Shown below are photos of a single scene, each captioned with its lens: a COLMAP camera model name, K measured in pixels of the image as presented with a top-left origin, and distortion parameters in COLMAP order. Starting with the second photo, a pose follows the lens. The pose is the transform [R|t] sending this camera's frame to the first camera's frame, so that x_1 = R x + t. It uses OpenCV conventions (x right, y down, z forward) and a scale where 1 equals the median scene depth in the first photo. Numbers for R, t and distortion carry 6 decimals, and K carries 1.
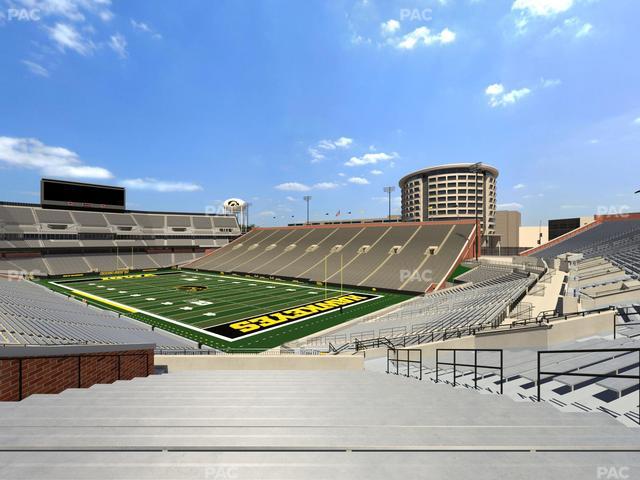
lens RADIAL K [[320.2, 0, 320.0], [0, 320.2, 240.0], [0, 0, 1]] dist [-0.000325, 0.000298]
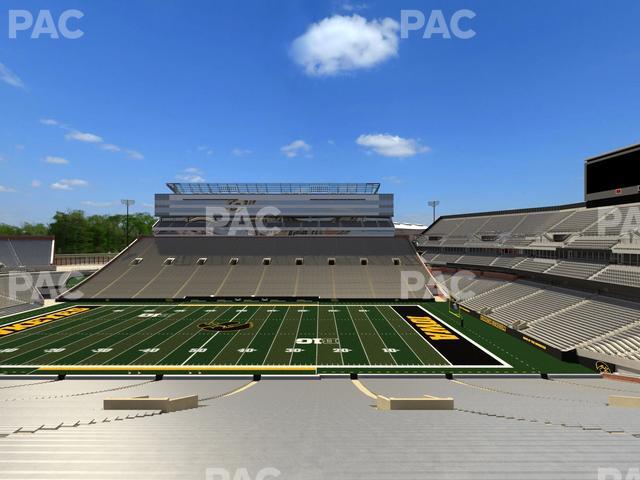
lens RADIAL K [[320.2, 0, 319.8], [0, 320.2, 240.0], [0, 0, 1]] dist [-0.000325, 0.000298]
pose [[-0.783037, -0.000292, -0.621974, -0.059487], [-0.000109, 1.000000, -0.000332, -0.031027], [0.621975, -0.000192, -0.783037, 0.998734]]
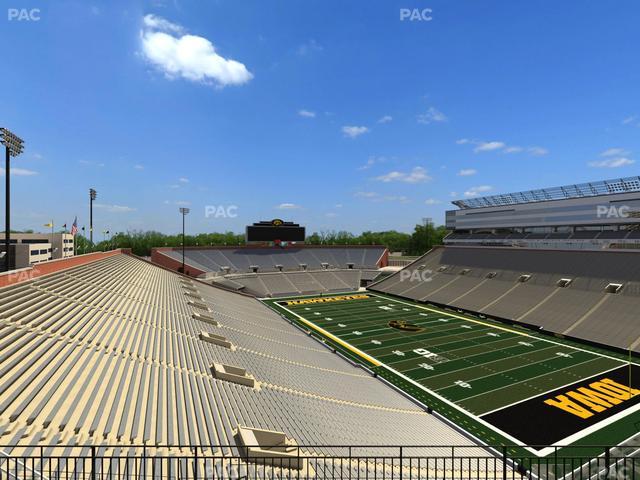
lens RADIAL K [[320.2, 0, 320.1], [0, 320.2, 240.1], [0, 0, 1]] dist [-0.000325, 0.000298]
pose [[-0.901093, -0.000600, 0.433626, -0.341410], [-0.000429, 1.000000, 0.000493, -0.064552], [-0.433626, 0.000258, -0.901093, 1.145286]]
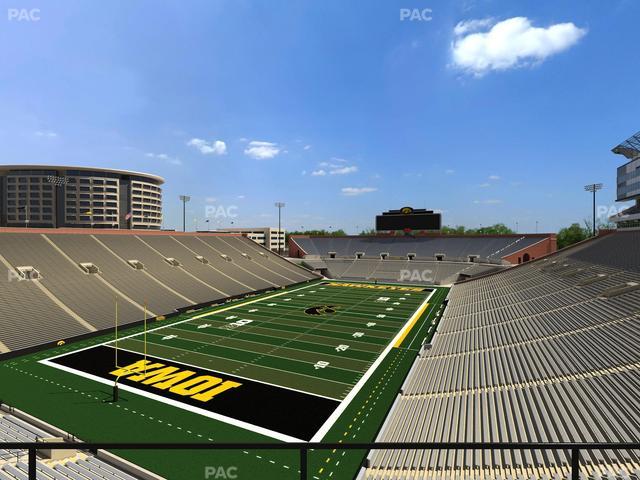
lens RADIAL K [[320.2, 0, 319.8], [0, 320.2, 240.0], [0, 0, 1]] dist [-0.000325, 0.000298]
pose [[-0.219257, -0.000459, 0.975667, -0.725235], [-0.000150, 1.000000, 0.000437, -0.024648], [-0.975667, -0.000050, -0.219257, 0.690554]]
